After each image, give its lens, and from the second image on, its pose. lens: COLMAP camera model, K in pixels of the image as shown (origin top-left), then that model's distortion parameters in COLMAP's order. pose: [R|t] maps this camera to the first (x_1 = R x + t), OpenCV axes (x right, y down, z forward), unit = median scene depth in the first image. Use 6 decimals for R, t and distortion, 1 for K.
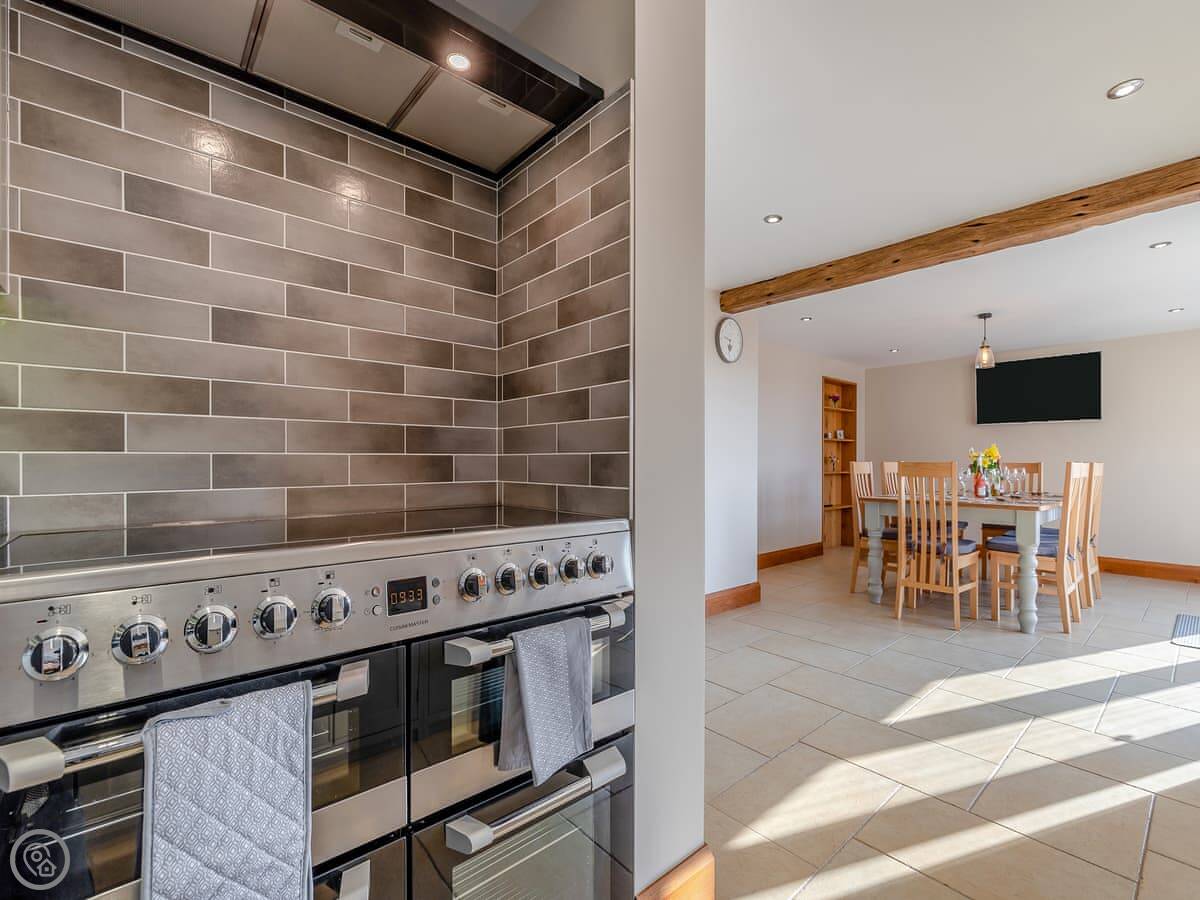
lens RADIAL K [[537.8, 0, 603.3], [0, 537.8, 462.4], [0, 0, 1]] dist [0.003744, -0.000312]
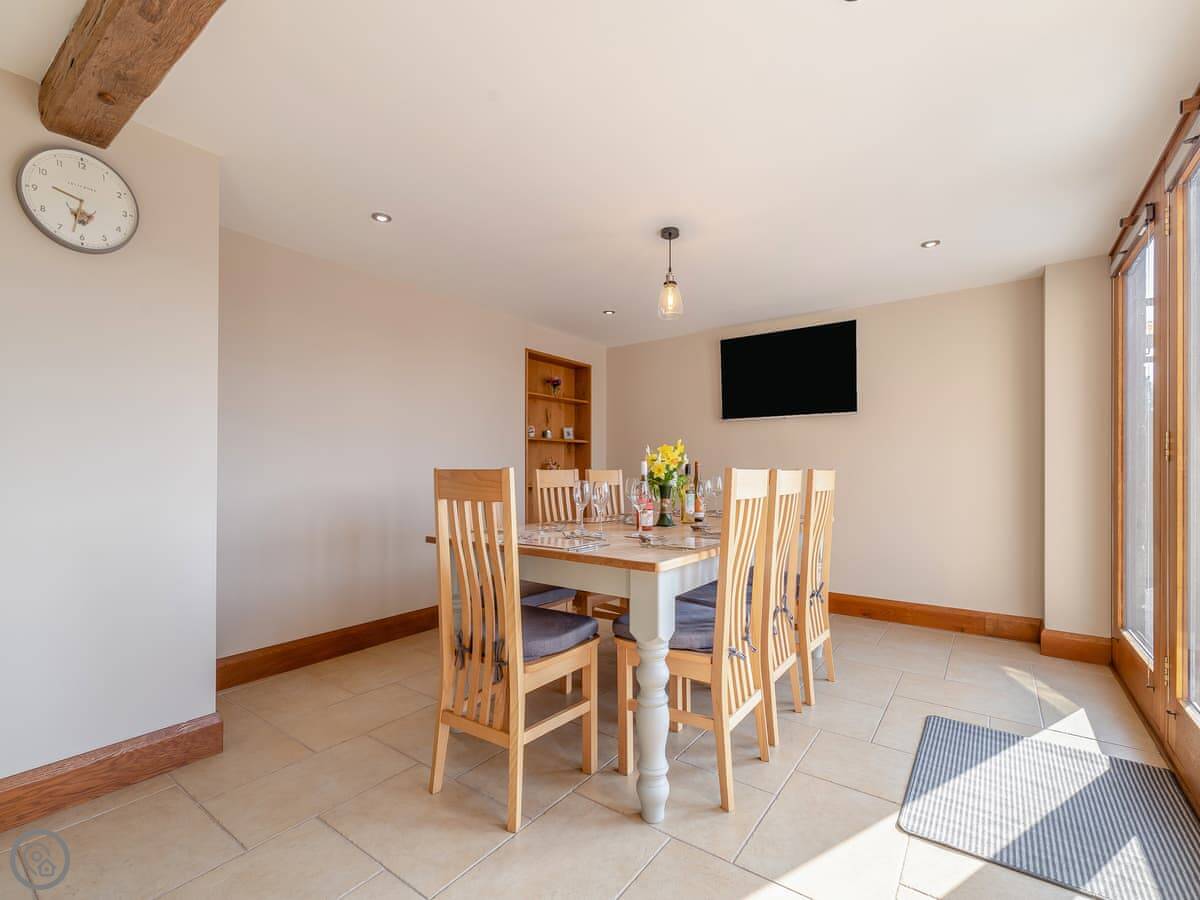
lens RADIAL K [[541.1, 0, 599.3], [0, 541.1, 468.8], [0, 0, 1]] dist [0.017806, -0.000019]
pose [[0.976581, -0.005500, 0.215082, 0.492412], [0.006818, 0.999962, -0.005385, 0.001394], [-0.215044, 0.006725, 0.976581, 0.408852]]
